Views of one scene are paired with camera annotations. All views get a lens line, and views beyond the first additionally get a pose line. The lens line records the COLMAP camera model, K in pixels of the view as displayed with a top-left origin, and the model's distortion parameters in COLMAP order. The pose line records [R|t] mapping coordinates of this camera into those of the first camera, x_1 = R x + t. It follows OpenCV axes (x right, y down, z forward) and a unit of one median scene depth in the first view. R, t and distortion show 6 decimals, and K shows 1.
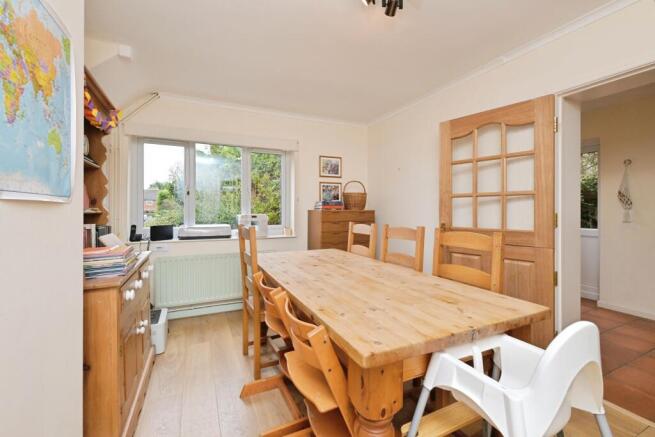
lens RADIAL K [[274.8, 0, 326.4], [0, 274.8, 214.4], [0, 0, 1]] dist [-0.000587, 0.000507]
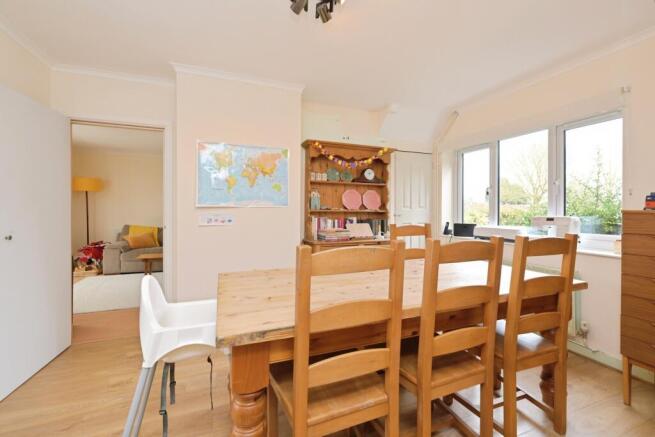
lens RADIAL K [[274.8, 0, 327.7], [0, 274.8, 214.9], [0, 0, 1]] dist [-0.000587, 0.000507]
pose [[-0.069514, 0.006895, -0.997557, 0.873813], [-0.011760, 0.999901, 0.007731, 0.003357], [0.997512, 0.012269, -0.069426, 0.773230]]
